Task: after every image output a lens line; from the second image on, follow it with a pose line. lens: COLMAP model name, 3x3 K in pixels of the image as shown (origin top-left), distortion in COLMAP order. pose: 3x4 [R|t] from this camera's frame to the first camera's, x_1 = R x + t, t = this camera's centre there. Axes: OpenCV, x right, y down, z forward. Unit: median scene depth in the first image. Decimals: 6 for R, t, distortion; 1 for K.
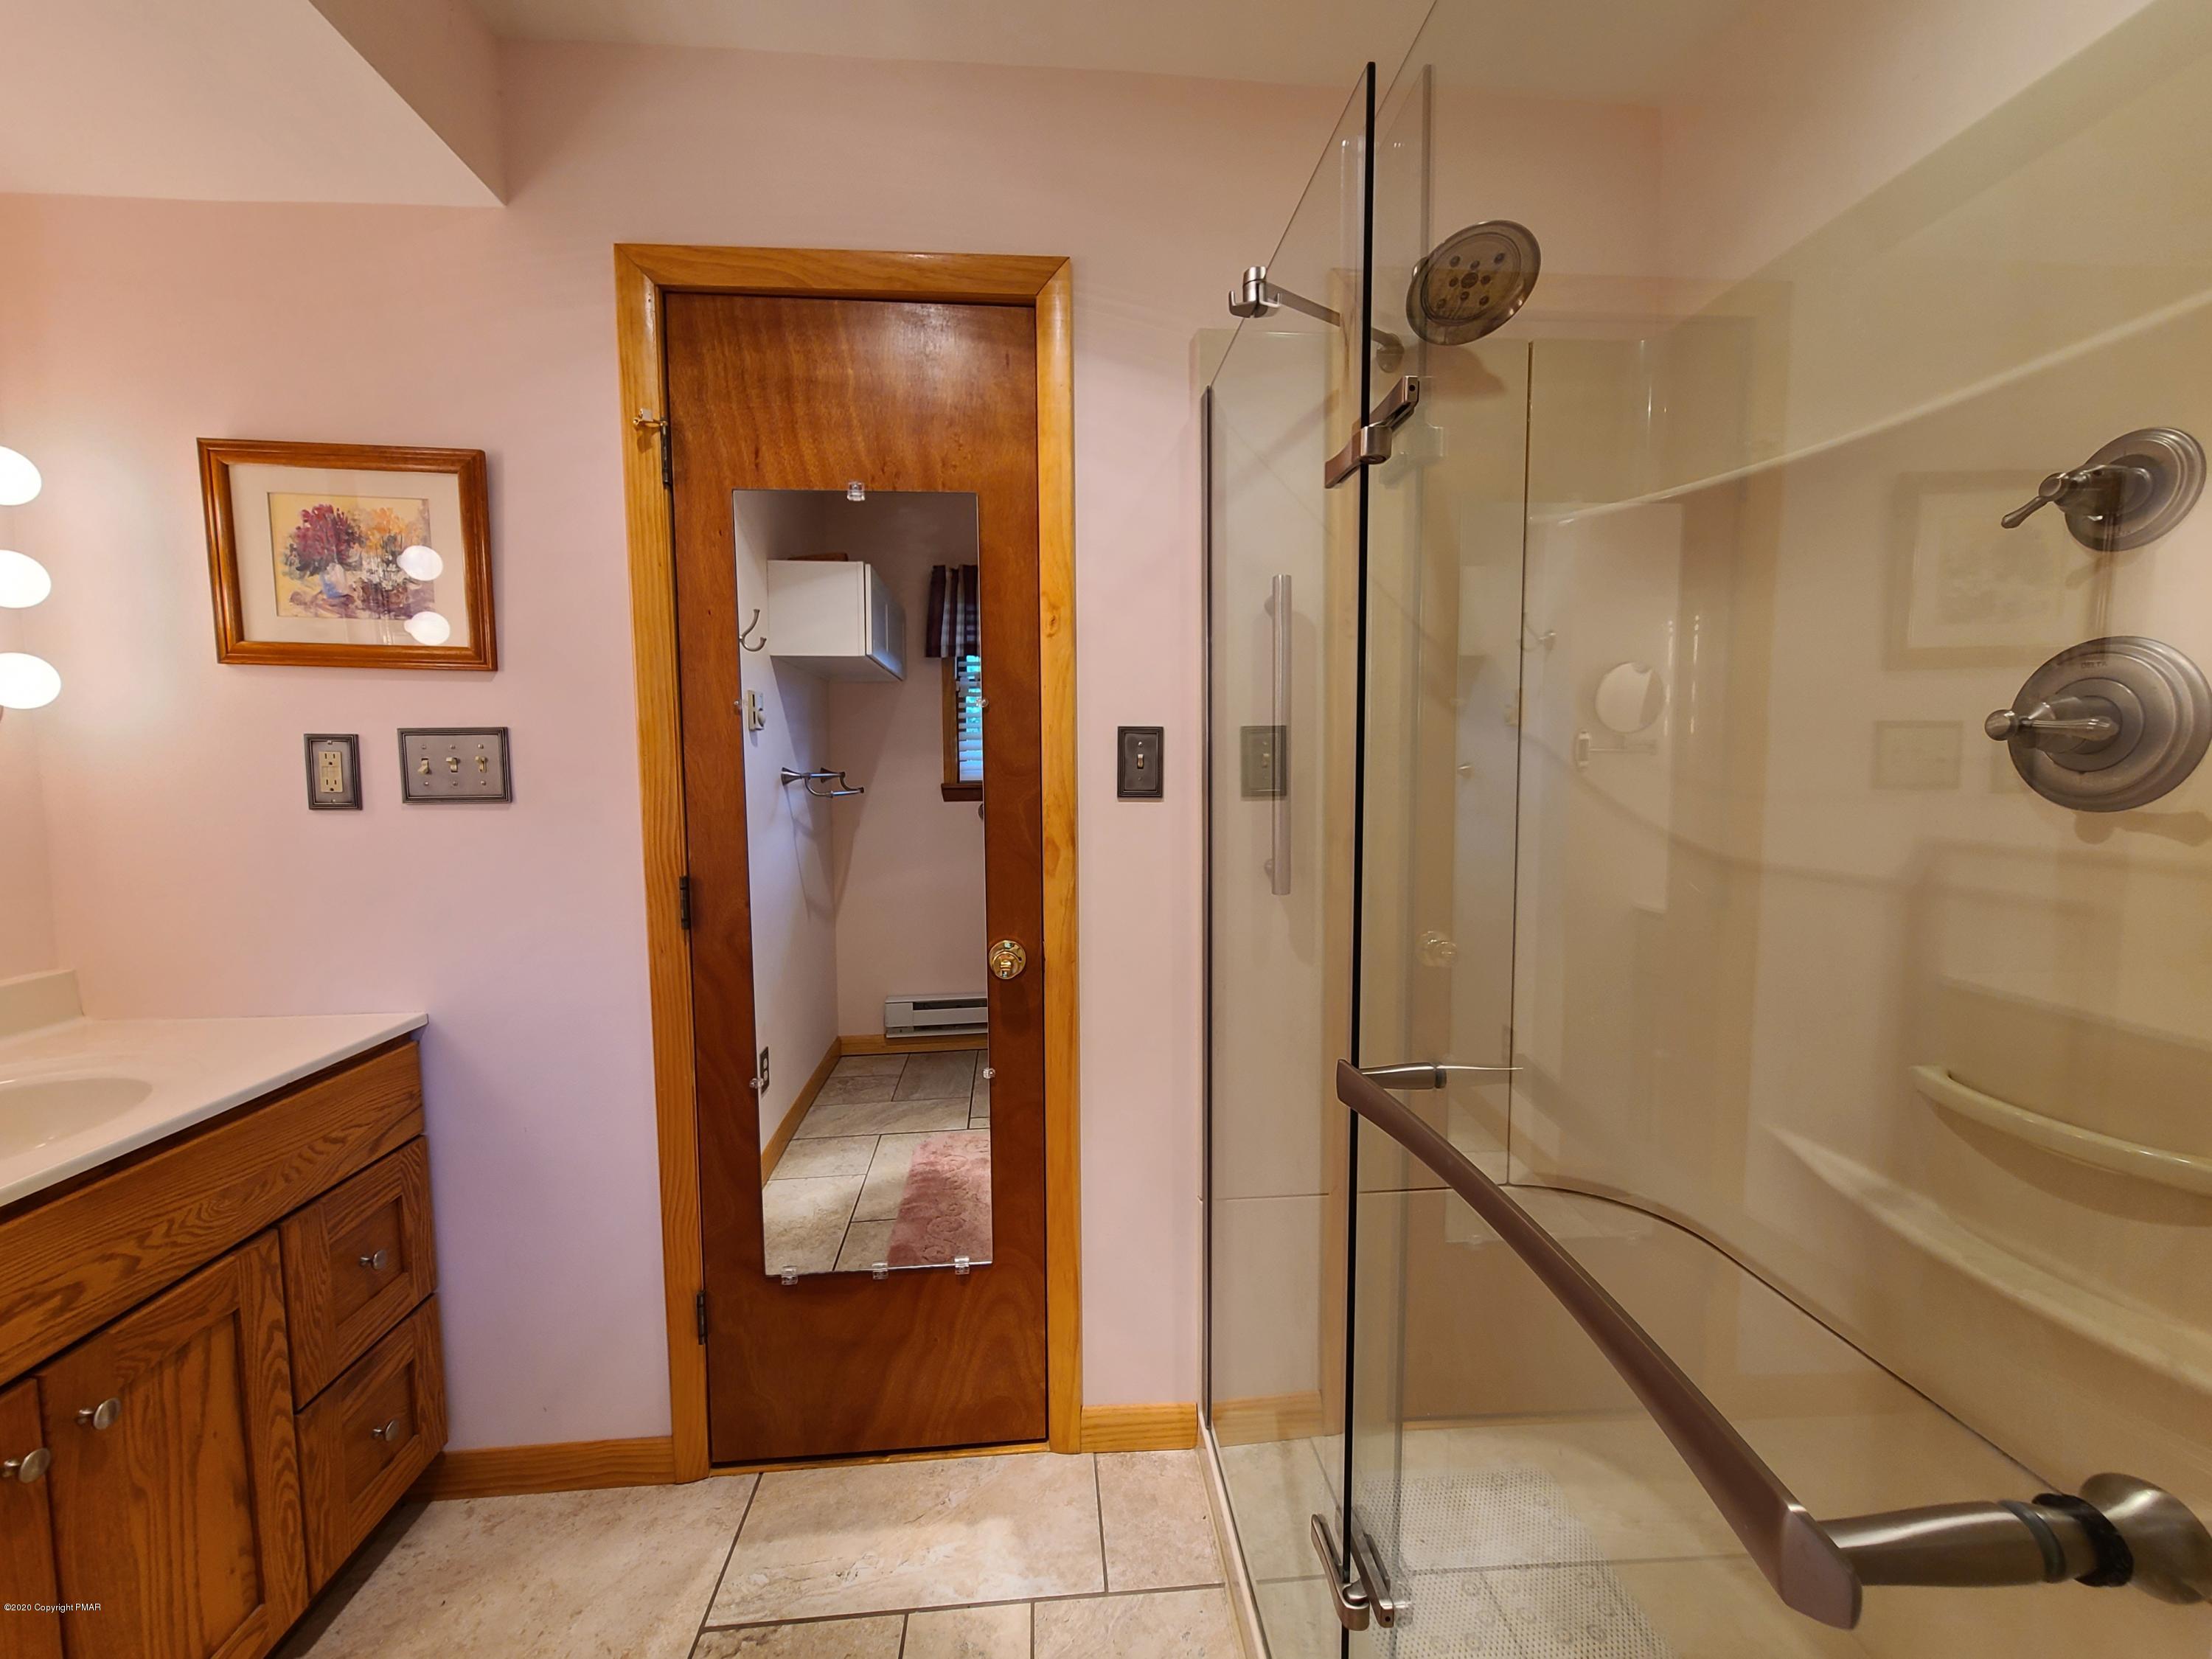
lens RADIAL K [[1024.6, 0, 1113.4], [0, 1024.6, 842.3], [0, 0, 1]] dist [-0.003370, 0.000354]
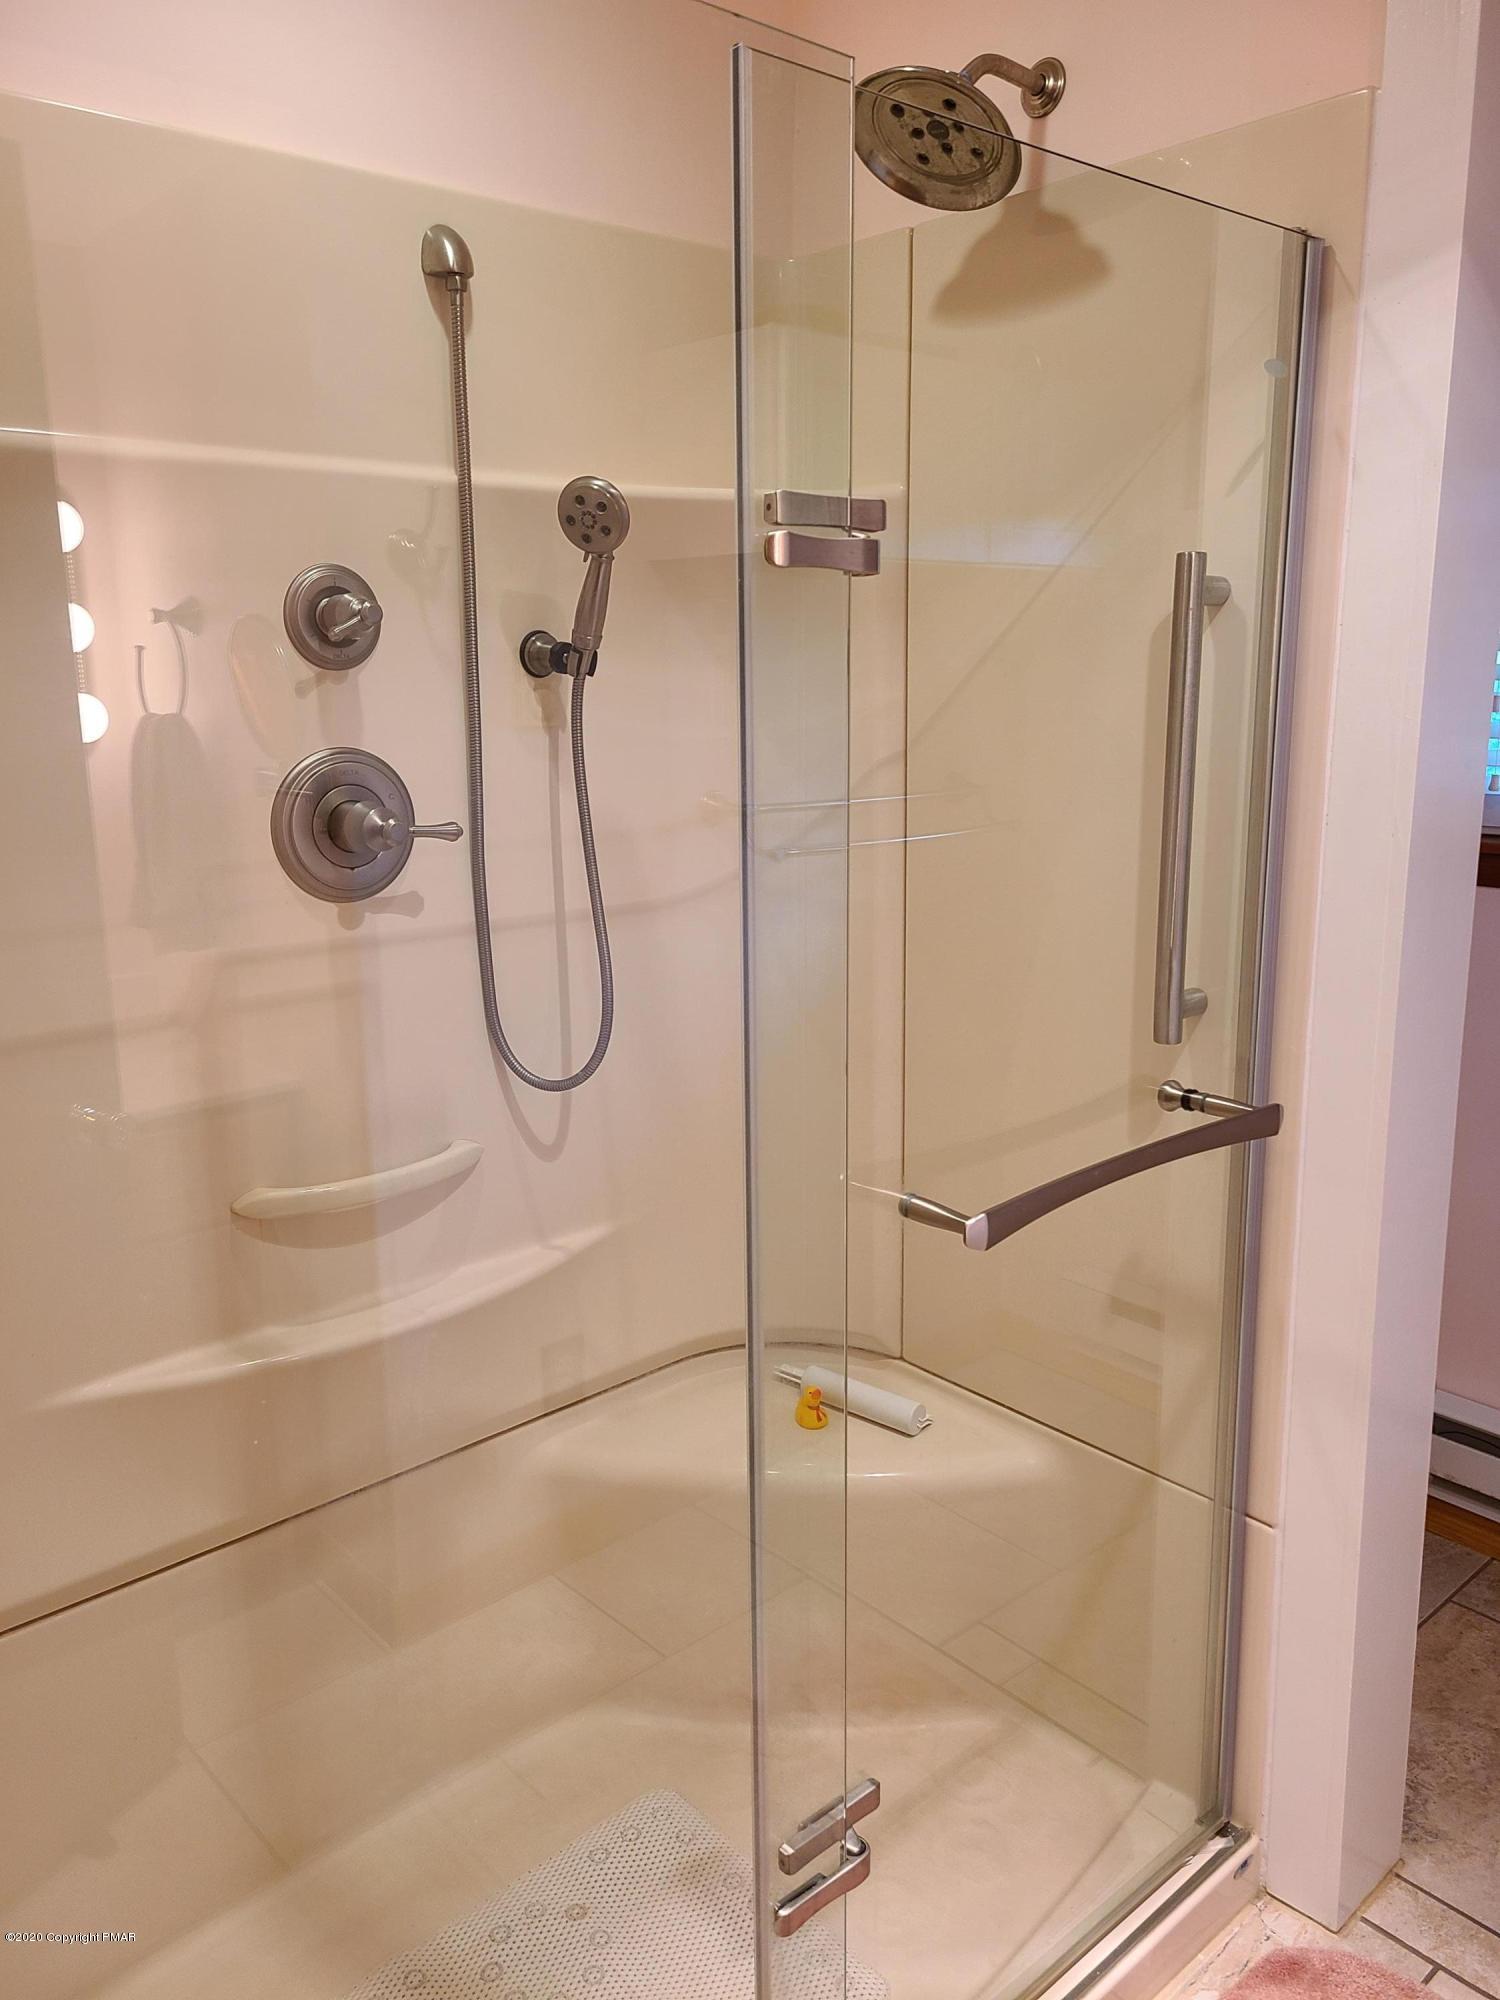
lens RADIAL K [[1485.3, 0, 750.0], [0, 1485.3, 1000.0], [0, 0, 1]] dist [0.061641, -0.058611]
pose [[-0.589926, -0.148482, 0.793687, -0.614207], [0.085132, 0.966031, 0.244000, -0.284015], [-0.802957, 0.211510, -0.557247, 1.552957]]
